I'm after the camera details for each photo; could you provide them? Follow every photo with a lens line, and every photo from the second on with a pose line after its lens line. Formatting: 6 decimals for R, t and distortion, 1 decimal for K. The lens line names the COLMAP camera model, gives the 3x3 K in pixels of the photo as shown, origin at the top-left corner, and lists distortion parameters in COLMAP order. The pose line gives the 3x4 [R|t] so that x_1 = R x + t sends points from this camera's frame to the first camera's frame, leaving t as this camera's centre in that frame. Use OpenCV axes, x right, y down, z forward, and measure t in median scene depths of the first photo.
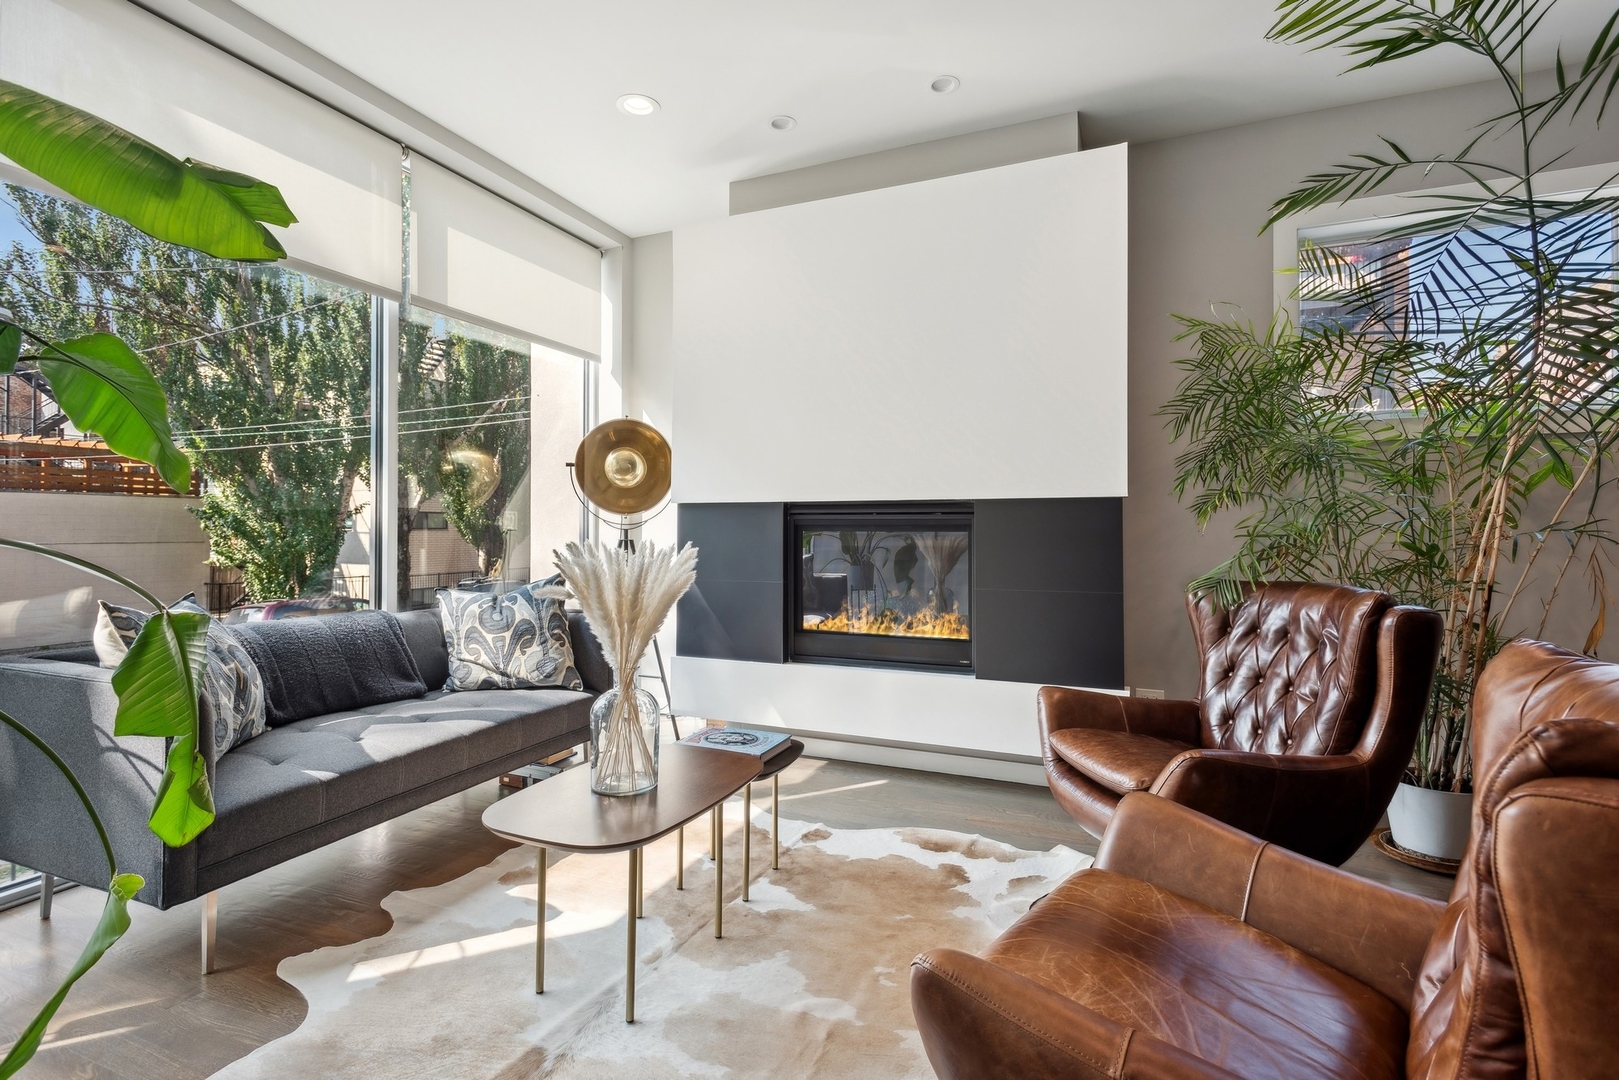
lens RADIAL K [[770.1, 0, 809.3], [0, 770.1, 531.1], [0, 0, 1]] dist [0.021423, -0.008136]
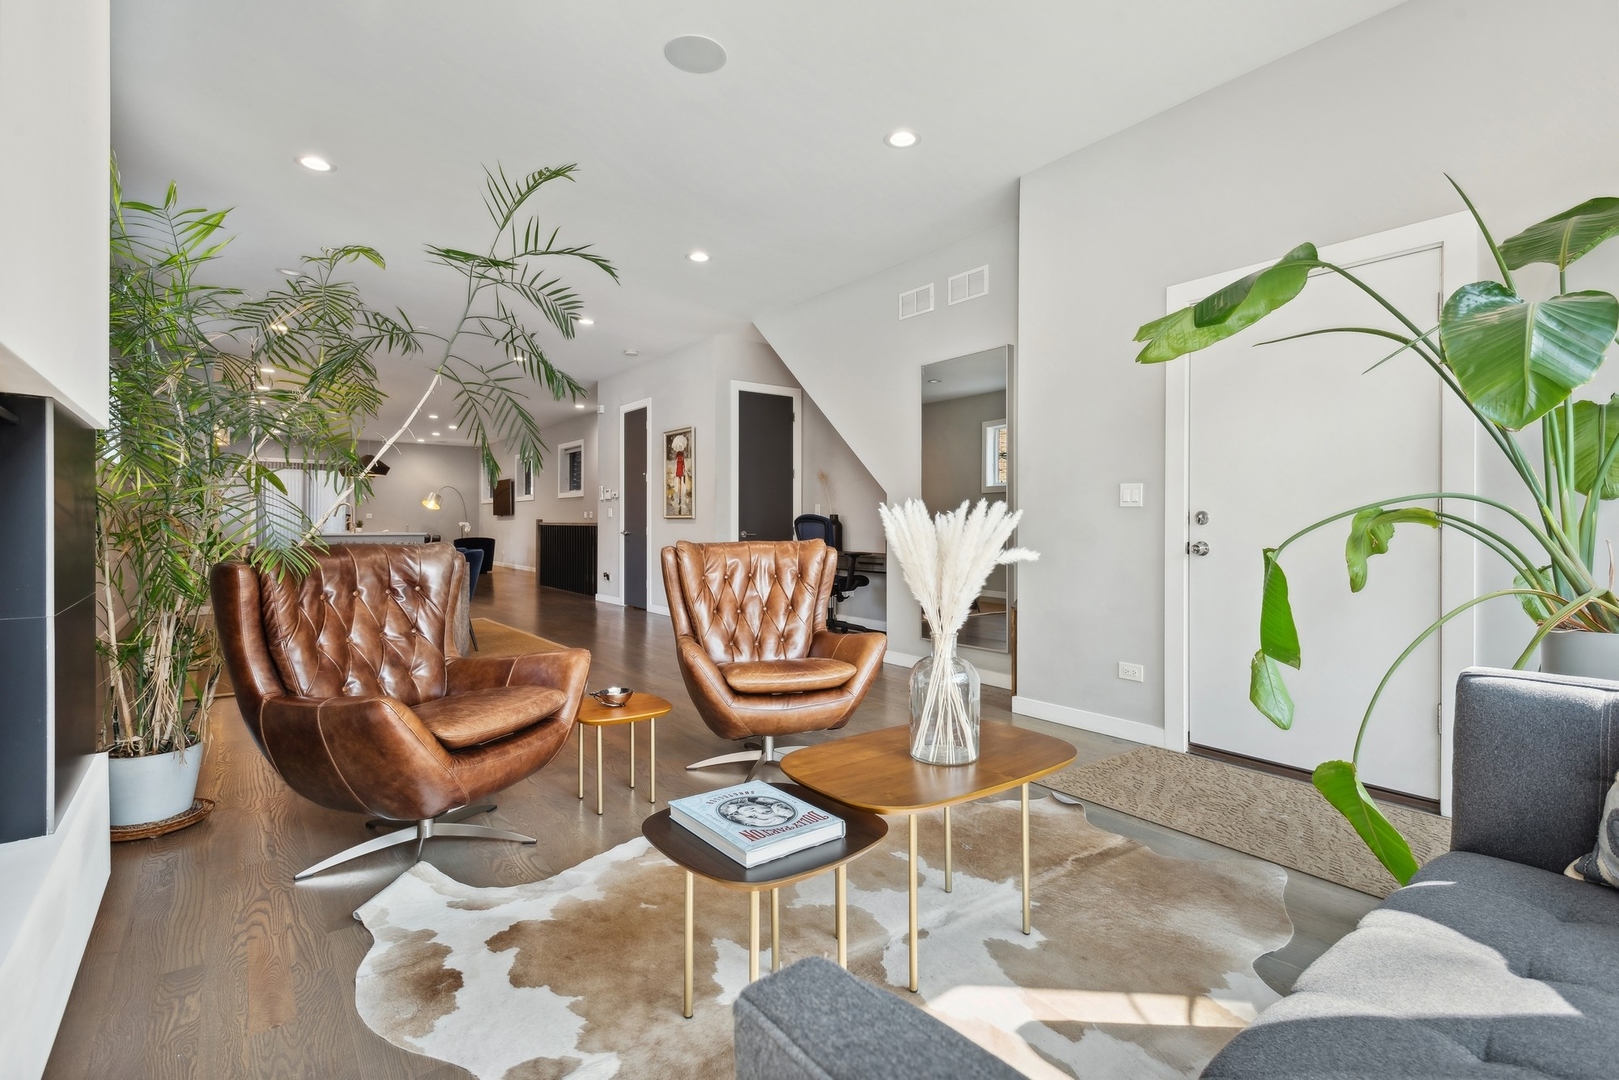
lens RADIAL K [[770.1, 0, 805.7], [0, 770.1, 532.8], [0, 0, 1]] dist [0.021423, -0.008136]
pose [[-0.866681, -0.007057, 0.498814, -0.442523], [0.000695, 0.999882, 0.015353, 0.028886], [-0.498863, 0.013653, -0.866573, 1.495916]]
